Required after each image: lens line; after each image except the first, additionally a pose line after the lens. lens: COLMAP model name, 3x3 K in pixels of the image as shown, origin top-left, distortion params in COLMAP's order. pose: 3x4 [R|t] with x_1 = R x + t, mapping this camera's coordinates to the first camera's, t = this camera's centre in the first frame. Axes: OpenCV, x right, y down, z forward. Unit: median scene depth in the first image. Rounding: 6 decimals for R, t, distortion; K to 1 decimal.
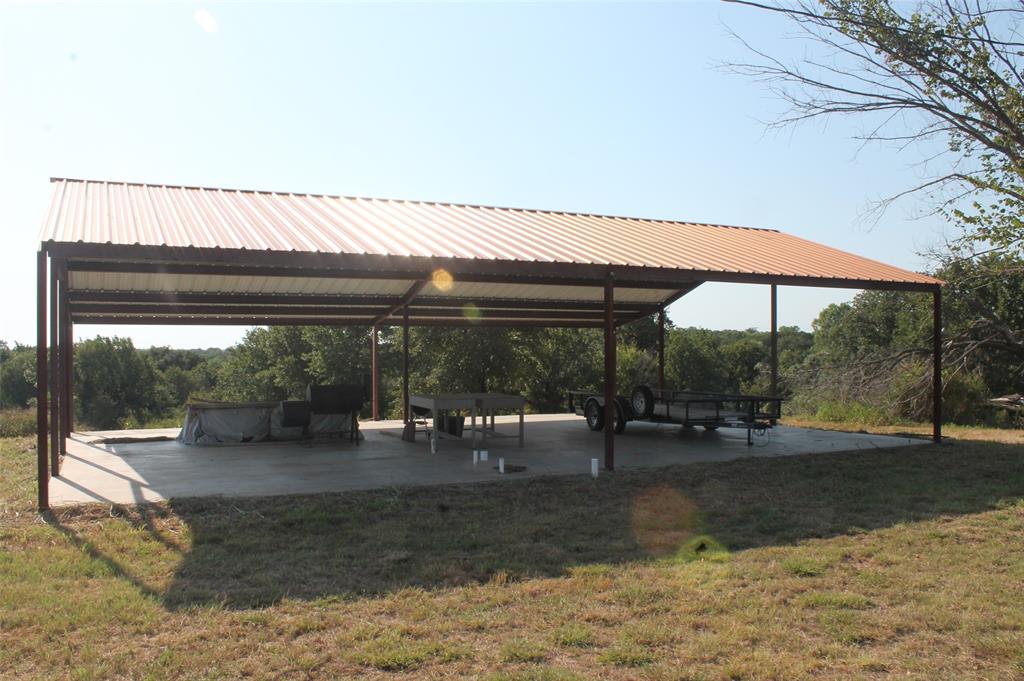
lens RADIAL K [[869.8, 0, 512.0], [0, 869.8, 340.5], [0, 0, 1]] dist [-0.165973, 0.148905]
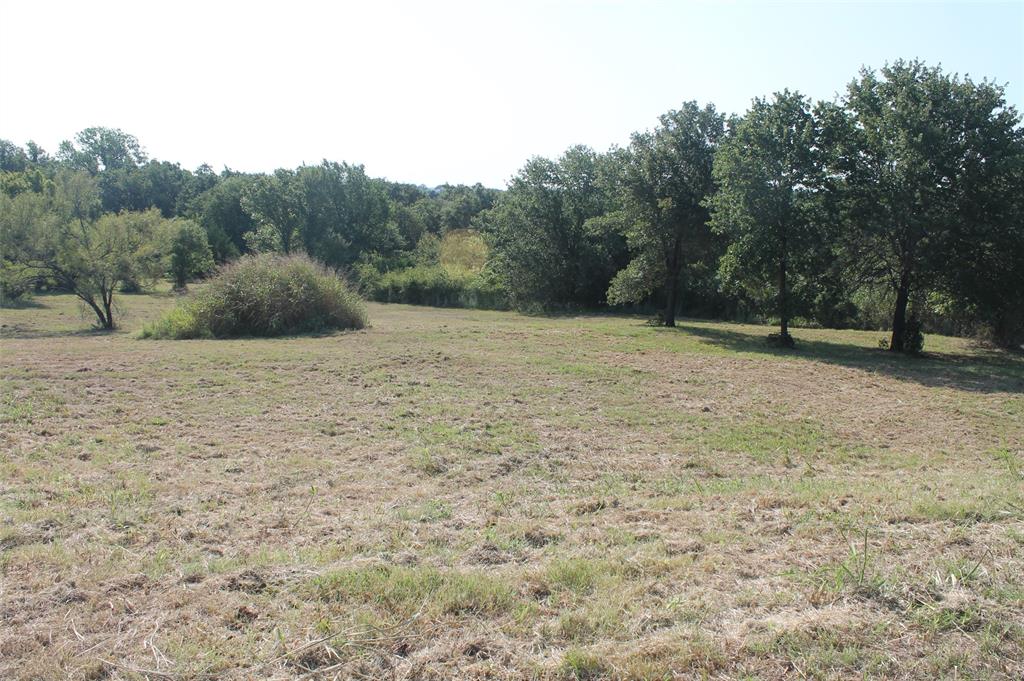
lens RADIAL K [[869.8, 0, 512.0], [0, 869.8, 340.5], [0, 0, 1]] dist [-0.165973, 0.148905]
pose [[0.979195, 0.087603, -0.183037, -0.138864], [-0.054337, 0.982268, 0.179436, 0.007408], [0.195510, -0.165757, 0.966592, 0.193211]]
